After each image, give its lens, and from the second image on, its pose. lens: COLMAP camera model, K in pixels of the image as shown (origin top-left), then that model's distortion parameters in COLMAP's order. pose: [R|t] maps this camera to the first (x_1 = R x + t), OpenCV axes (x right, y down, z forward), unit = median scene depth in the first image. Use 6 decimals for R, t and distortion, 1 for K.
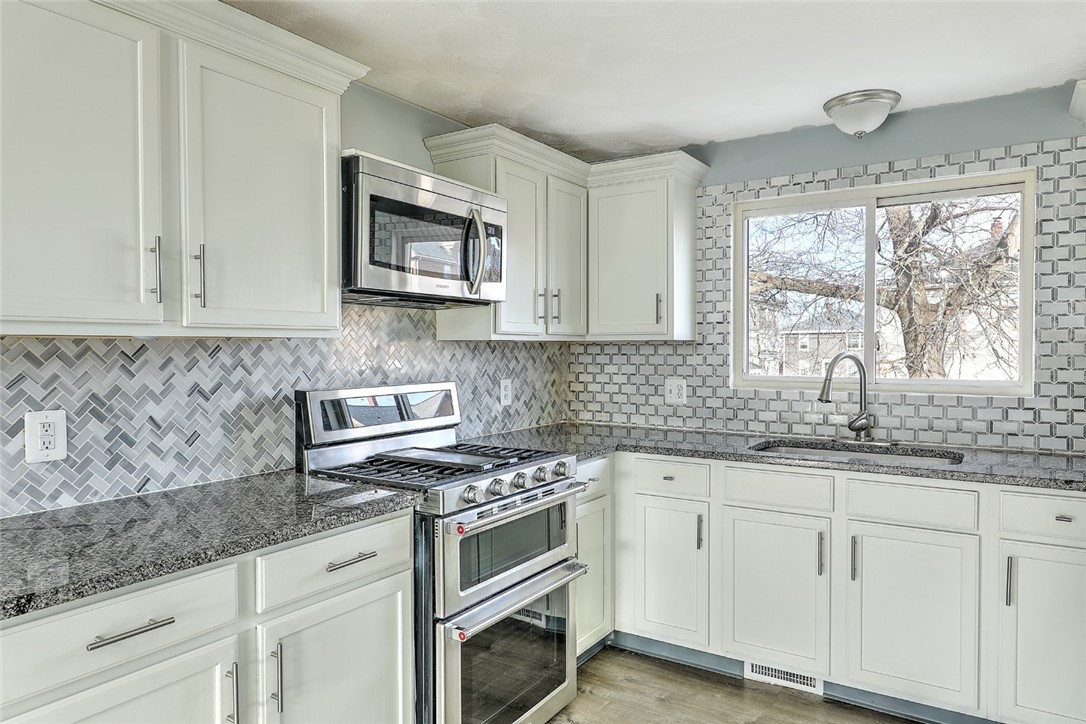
lens RADIAL K [[703.4, 0, 548.6], [0, 703.4, 360.9], [0, 0, 1]] dist [0.004478, -0.003115]
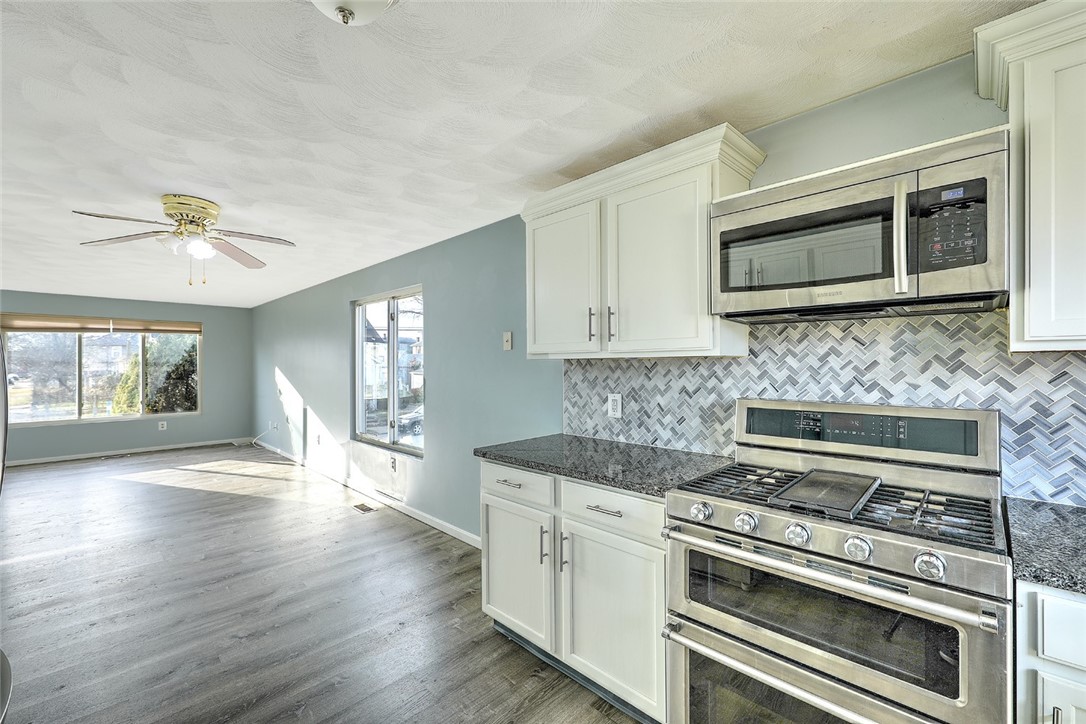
lens RADIAL K [[451.7, 0, 544.3], [0, 451.7, 362.3], [0, 0, 1]] dist [0.004061, -0.000334]
pose [[-0.202400, -0.001392, -0.979302, 0.471382], [-0.014210, 0.999898, 0.001515, -0.016003], [0.979200, 0.014223, -0.202400, 0.758640]]
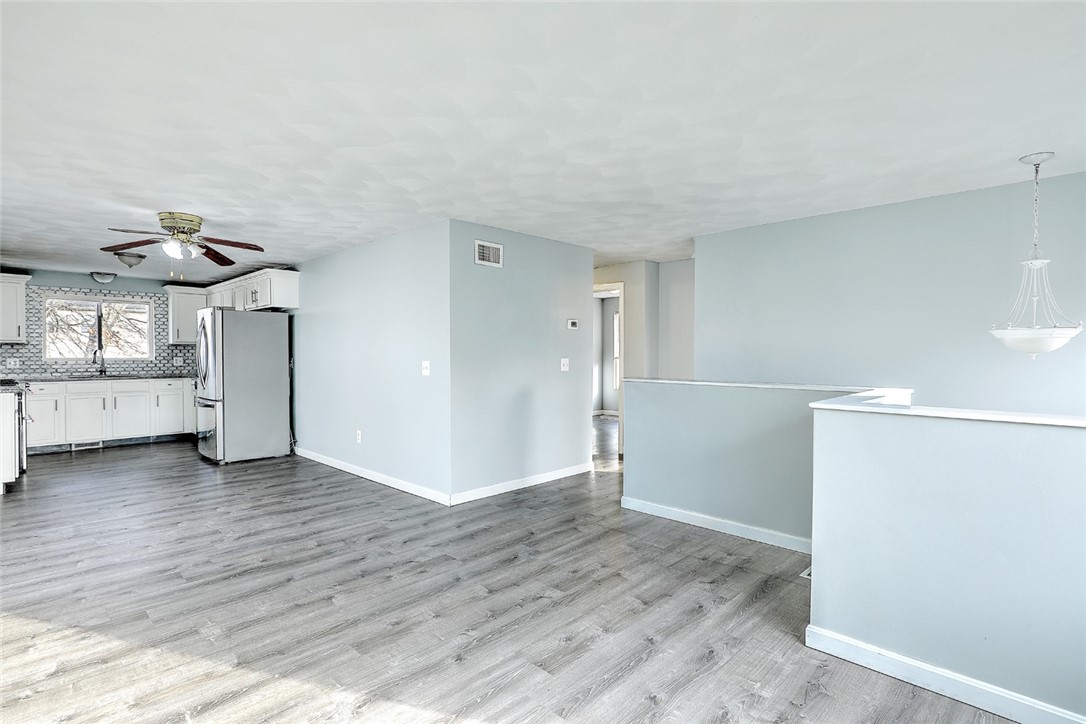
lens RADIAL K [[532.8, 0, 540.2], [0, 532.8, 363.1], [0, 0, 1]] dist [0.002018, 0.001462]
pose [[0.203217, -0.014876, 0.979021, -1.877730], [0.016362, 0.999797, 0.011796, 0.073291], [-0.978997, 0.013622, 0.203419, -1.784055]]
